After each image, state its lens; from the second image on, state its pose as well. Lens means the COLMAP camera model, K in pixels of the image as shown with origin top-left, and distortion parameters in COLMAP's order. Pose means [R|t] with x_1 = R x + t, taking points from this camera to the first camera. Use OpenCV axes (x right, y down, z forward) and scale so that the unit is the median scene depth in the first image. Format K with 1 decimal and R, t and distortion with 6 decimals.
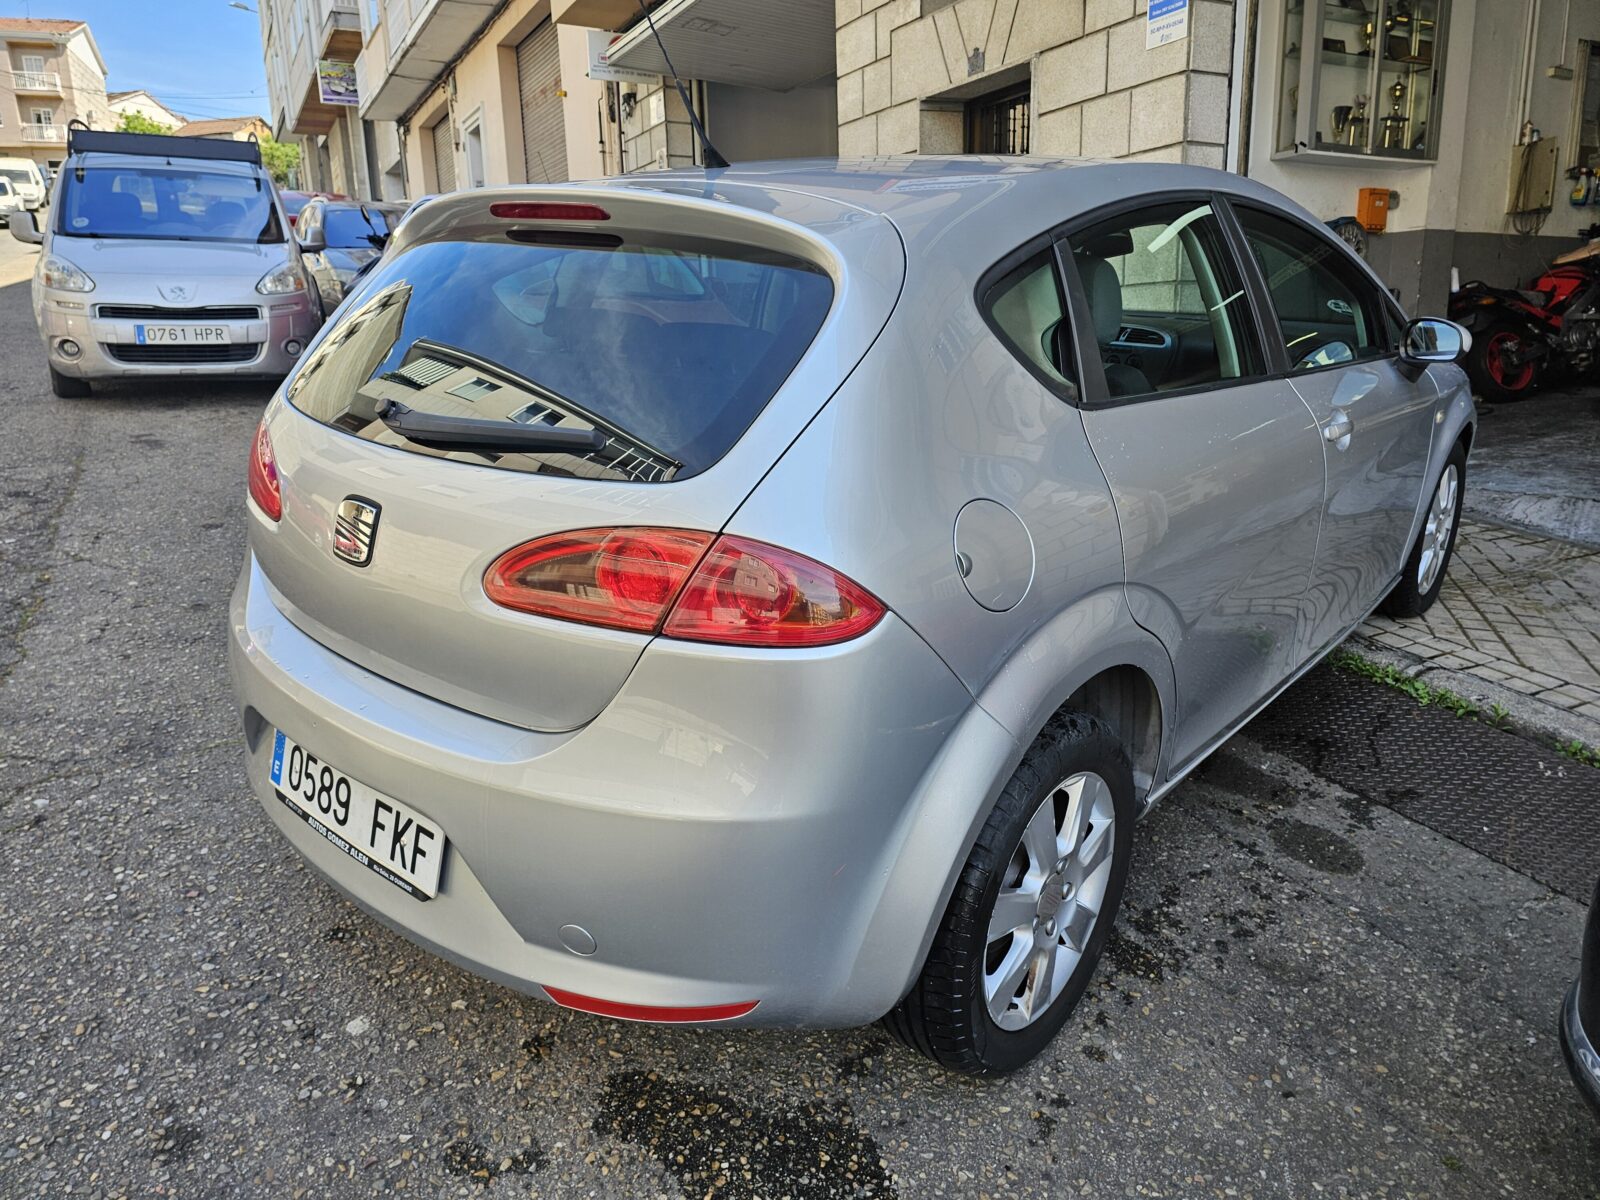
lens RADIAL K [[1058.8, 0, 804.4], [0, 1058.8, 582.4], [0, 0, 1]] dist [0.062277, -0.064462]
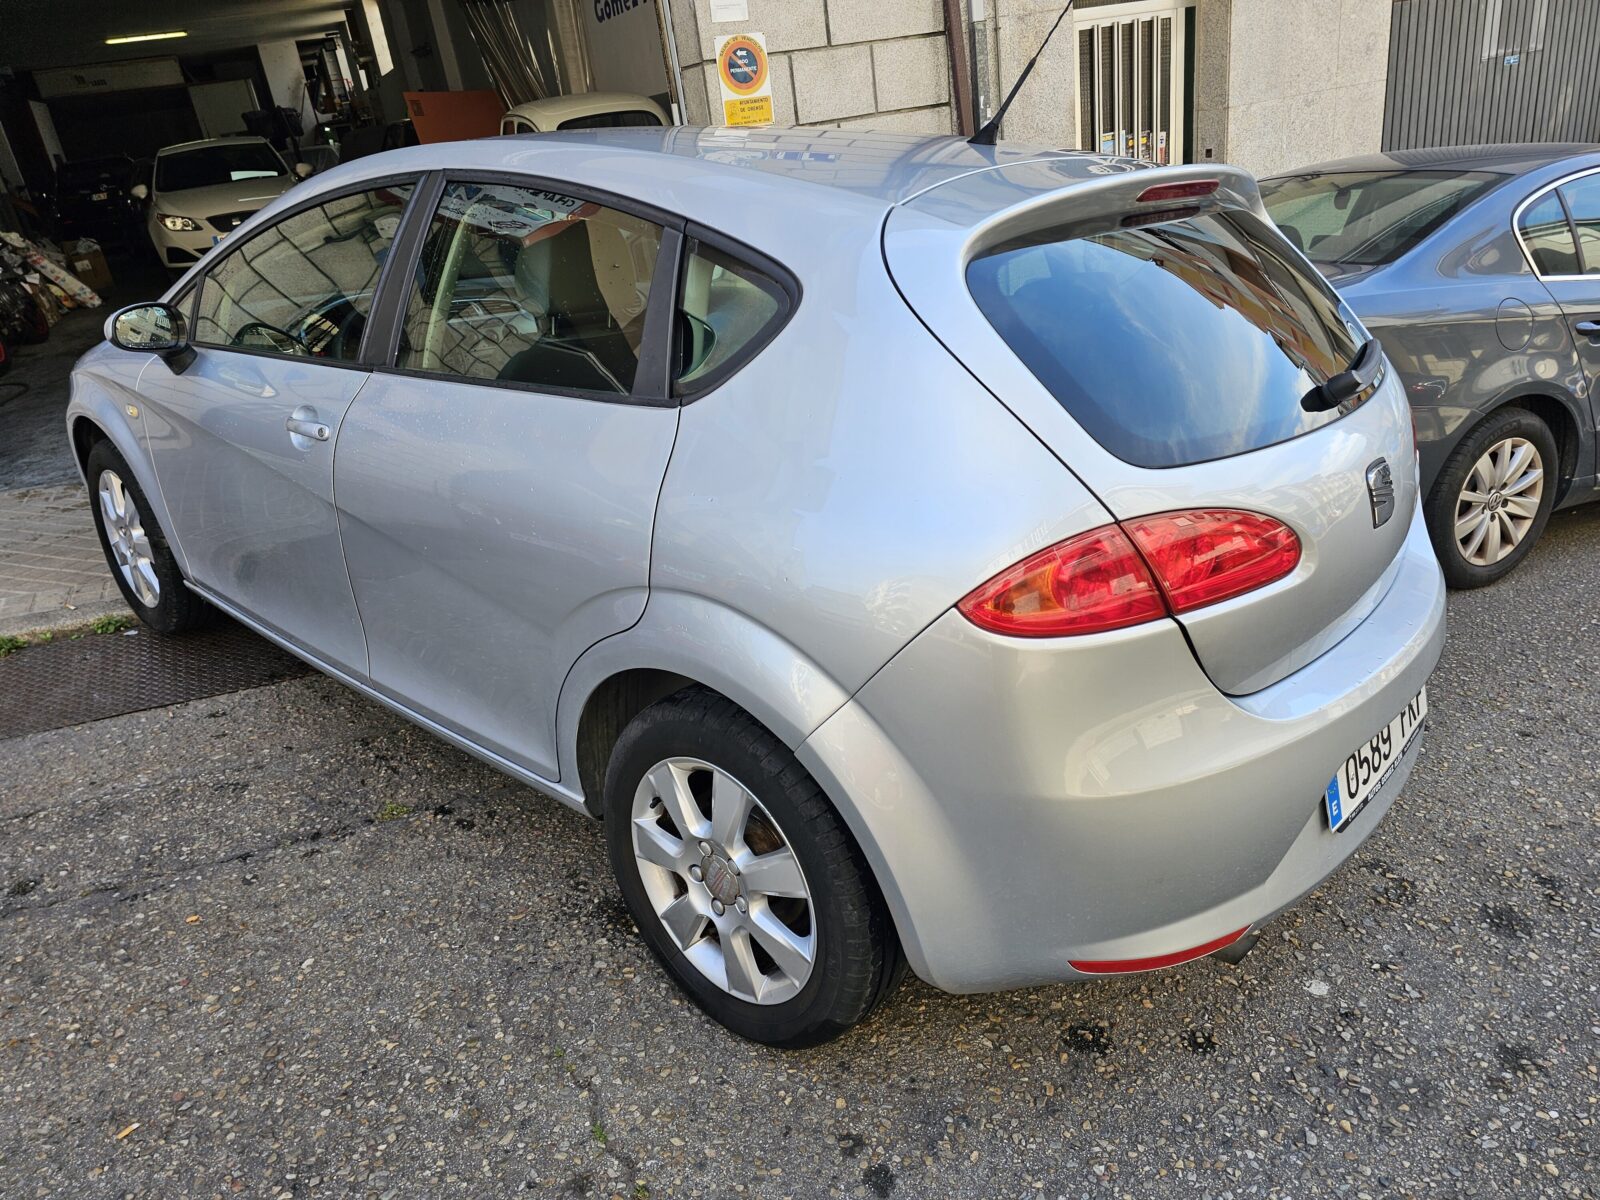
lens RADIAL K [[1073.3, 0, 800.0], [0, 1073.3, 600.0], [0, 0, 1]] dist [0.066582, -0.065220]
pose [[0.034919, -0.391045, 0.919709, -1.394965], [0.342948, 0.869078, 0.356497, -0.510426], [-0.938705, 0.302963, 0.164455, 1.313347]]
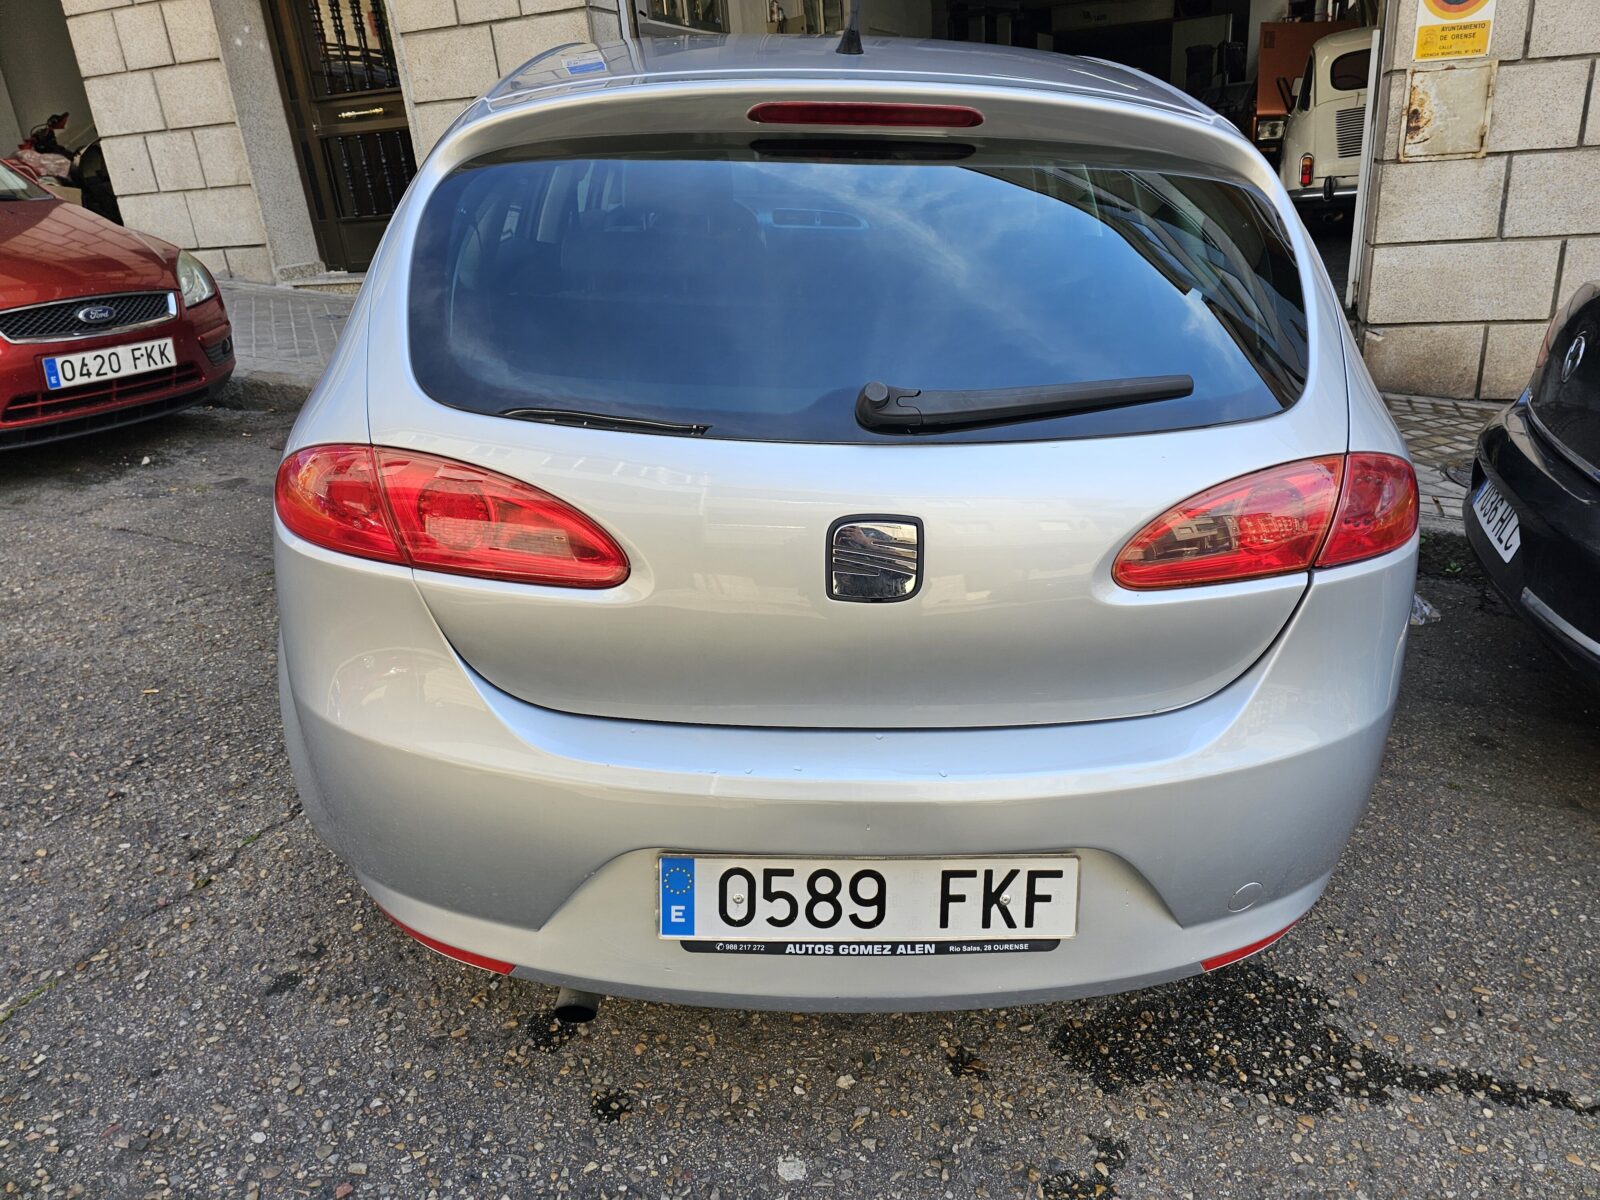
lens RADIAL K [[1073.2, 0, 802.1], [0, 1073.2, 569.1], [0, 0, 1]] dist [0.064942, -0.065328]
pose [[0.747809, -0.263356, 0.609447, -0.874252], [0.201744, 0.964692, 0.169319, -0.171989], [-0.632519, -0.003666, 0.774536, 0.407458]]
